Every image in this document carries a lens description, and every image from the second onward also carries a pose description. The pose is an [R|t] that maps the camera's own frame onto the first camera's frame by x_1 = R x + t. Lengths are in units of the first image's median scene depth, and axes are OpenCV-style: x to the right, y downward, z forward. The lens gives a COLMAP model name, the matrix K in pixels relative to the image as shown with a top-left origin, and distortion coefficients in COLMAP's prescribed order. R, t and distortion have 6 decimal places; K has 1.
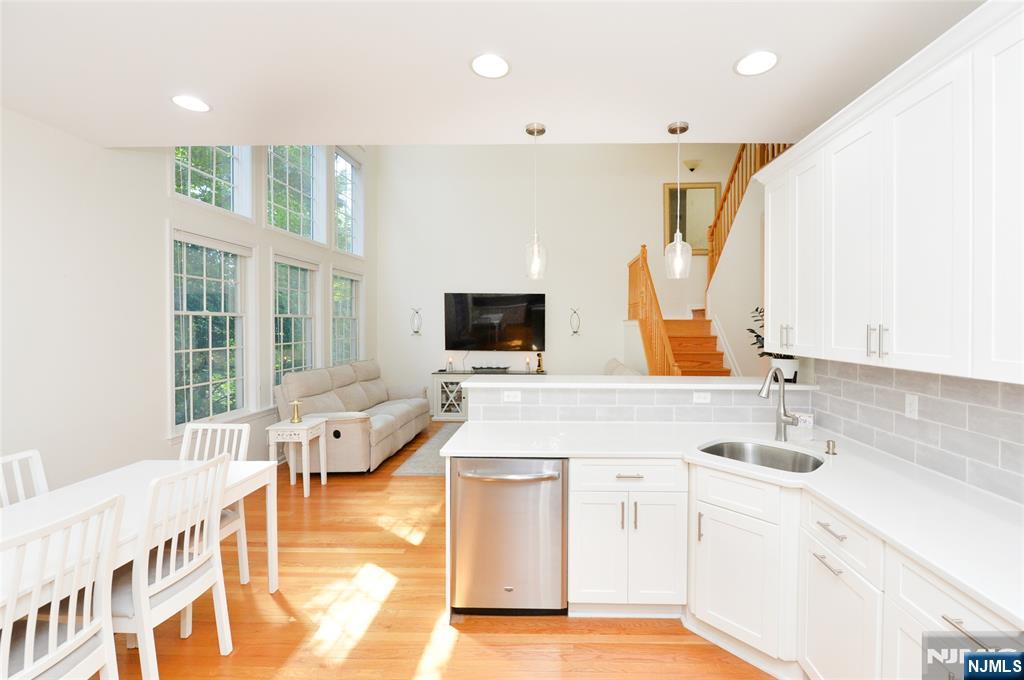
lens RADIAL K [[420.0, 0, 541.7], [0, 420.0, 332.5], [0, 0, 1]] dist [-0.008775, 0.000081]
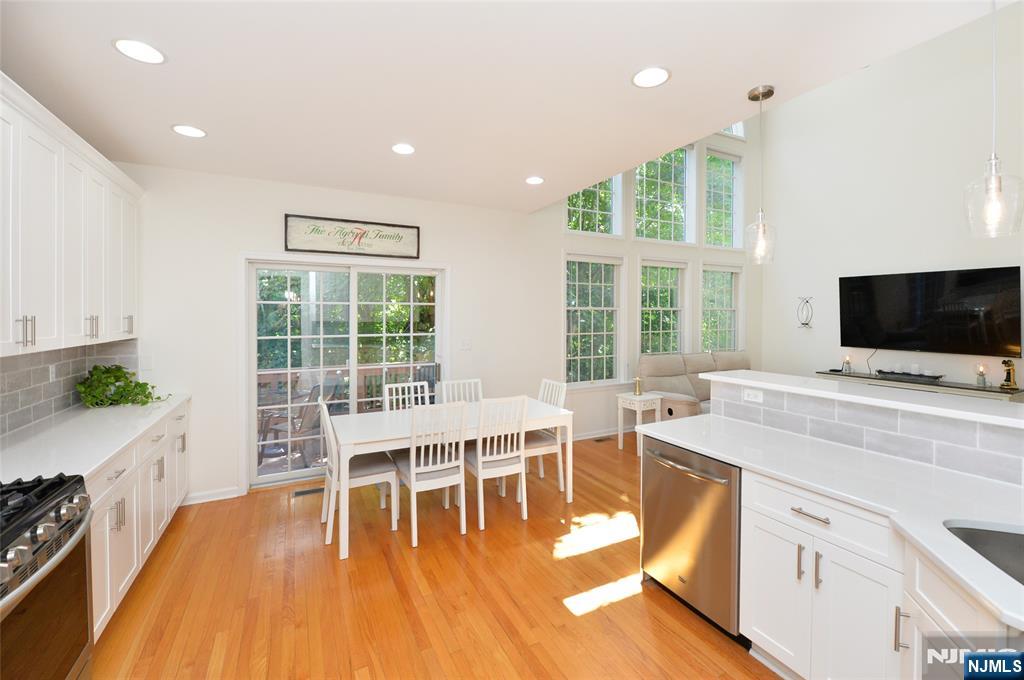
lens RADIAL K [[420.0, 0, 522.8], [0, 420.0, 320.3], [0, 0, 1]] dist [-0.008775, 0.000081]
pose [[0.491079, 0.006720, -0.871089, 0.361415], [-0.012766, 0.999918, 0.000518, -0.003139], [0.871021, 0.010866, 0.491125, 0.098515]]
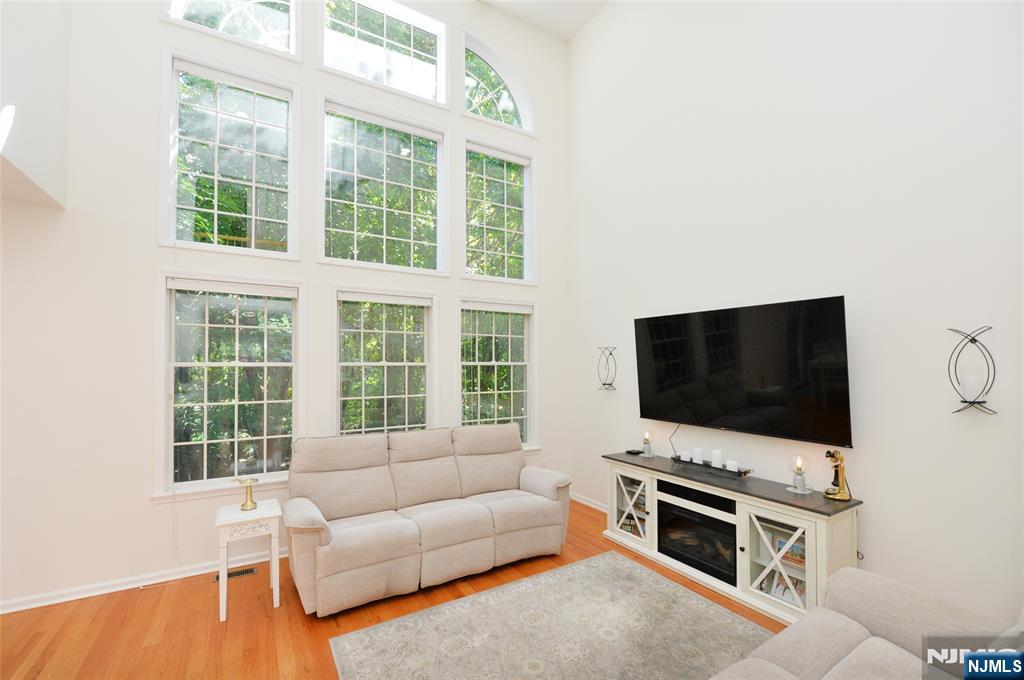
lens RADIAL K [[420.0, 0, 499.1], [0, 420.0, 358.5], [0, 0, 1]] dist [-0.008775, 0.000081]
pose [[0.533295, -0.016560, -0.845767, 0.312496], [-0.013060, 0.999528, -0.027805, -0.041453], [0.845828, 0.025874, 0.532827, 1.060264]]
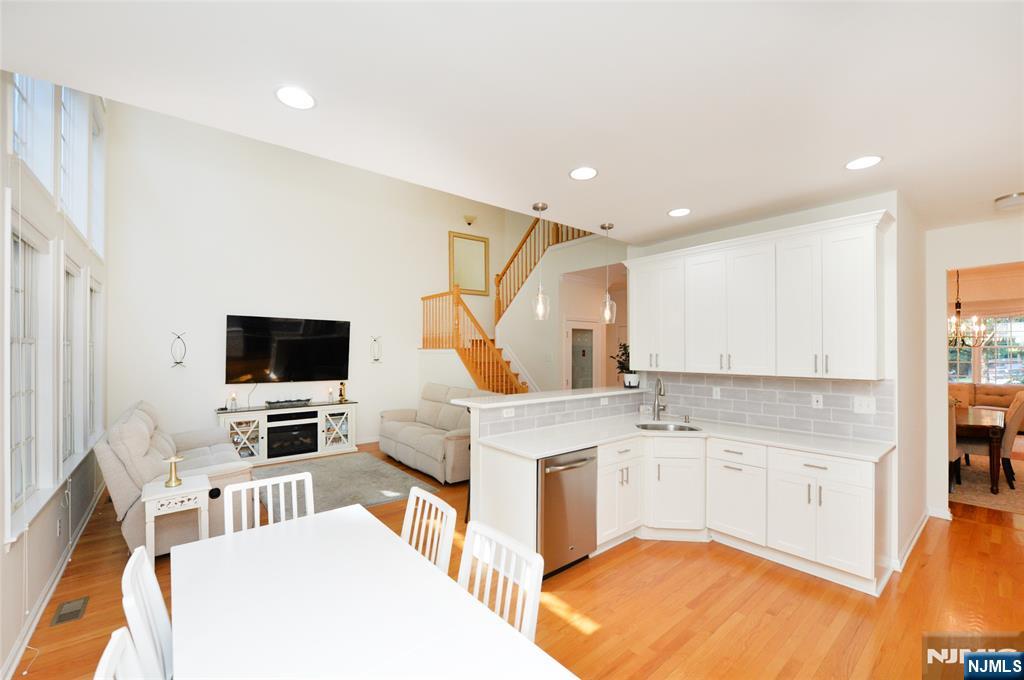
lens RADIAL K [[420.0, 0, 499.1], [0, 420.0, 352.0], [0, 0, 1]] dist [-0.008775, 0.000081]
pose [[0.772320, -0.005752, 0.635207, -0.677124], [0.014342, 0.999862, -0.008385, -0.012677], [-0.635071, 0.015586, 0.772296, 0.048045]]
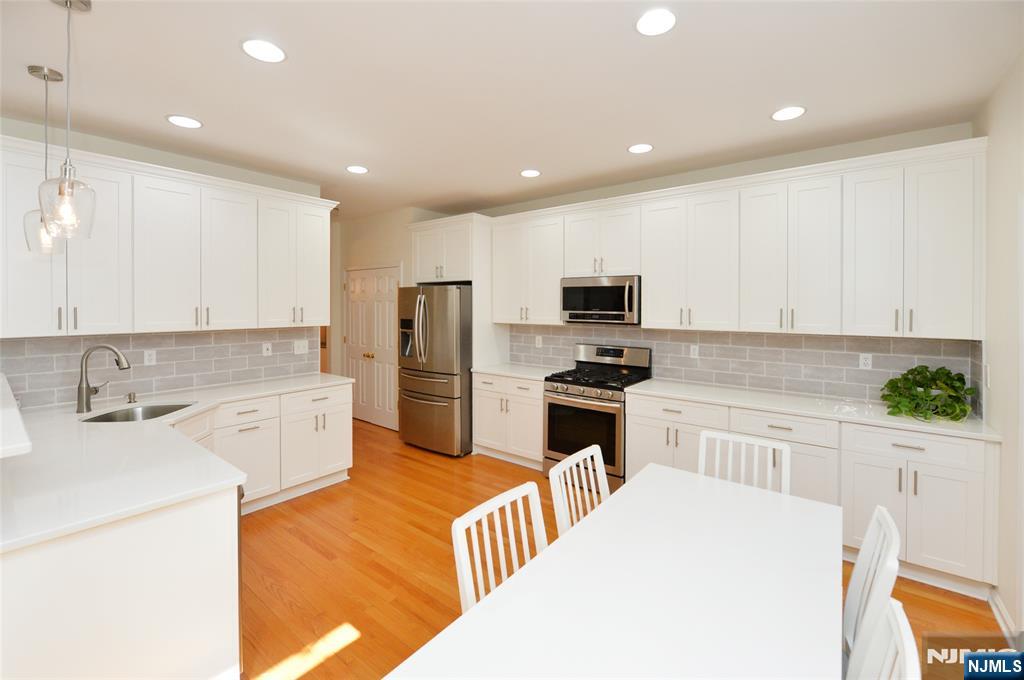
lens RADIAL K [[420.0, 0, 522.0], [0, 420.0, 312.0], [0, 0, 1]] dist [-0.008775, 0.000081]
pose [[-0.804907, -0.014733, 0.593217, -0.654833], [0.005455, 0.999466, 0.032225, -0.022261], [-0.593375, 0.029174, -0.804397, 0.783879]]
